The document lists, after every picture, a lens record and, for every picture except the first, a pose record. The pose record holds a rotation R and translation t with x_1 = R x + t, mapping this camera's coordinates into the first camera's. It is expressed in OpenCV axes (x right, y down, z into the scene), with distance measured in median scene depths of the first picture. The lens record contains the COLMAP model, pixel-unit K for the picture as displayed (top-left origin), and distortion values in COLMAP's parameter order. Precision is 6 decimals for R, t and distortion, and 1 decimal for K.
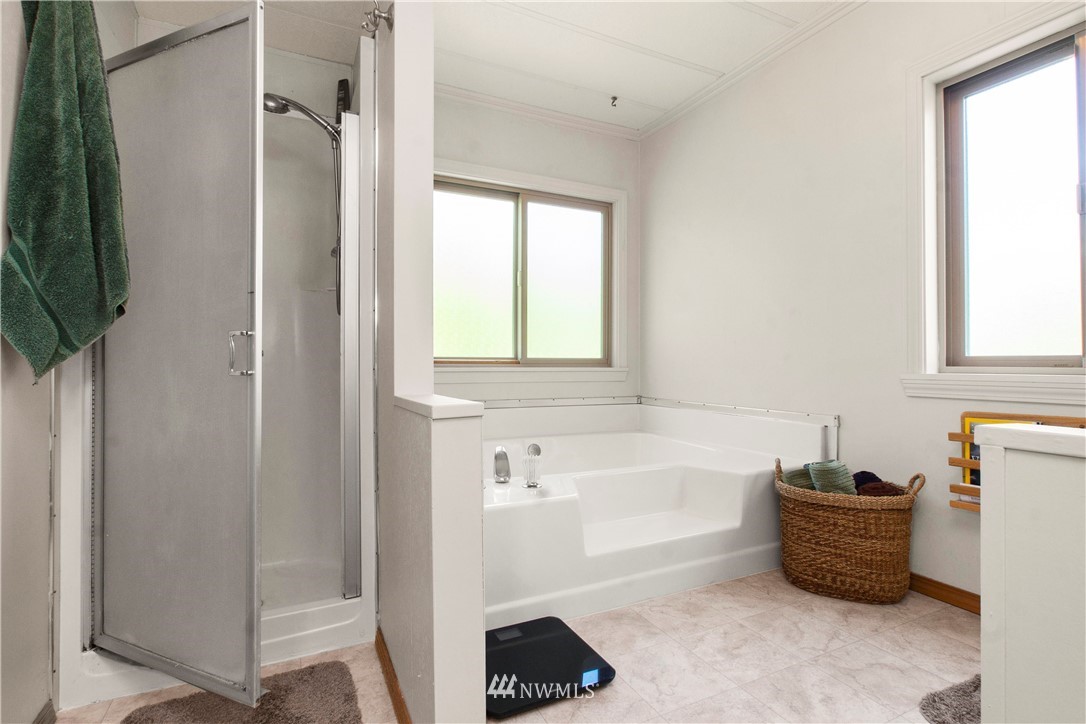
lens RADIAL K [[518.9, 0, 542.8], [0, 518.9, 356.4], [0, 0, 1]] dist [-0.001289, -0.000490]
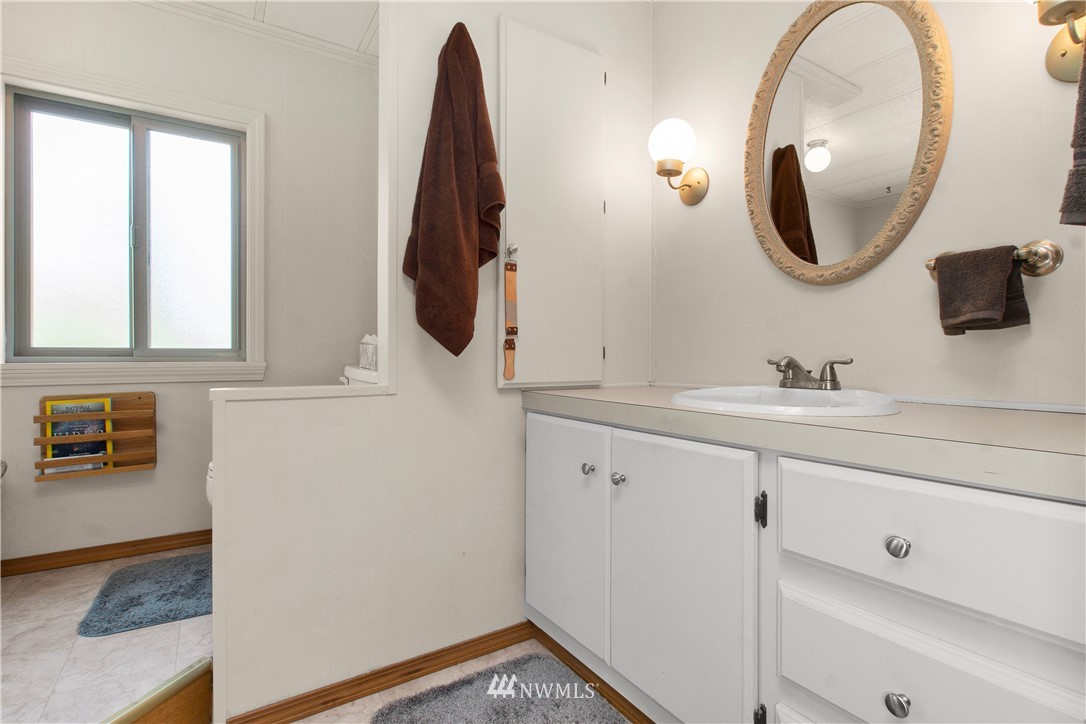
lens RADIAL K [[518.9, 0, 542.8], [0, 518.9, 356.4], [0, 0, 1]] dist [-0.001289, -0.000490]
pose [[-0.105088, -0.004329, 0.994453, -0.451143], [-0.012908, 0.999912, 0.002989, 0.002111], [-0.994379, -0.012522, -0.105135, 0.038127]]
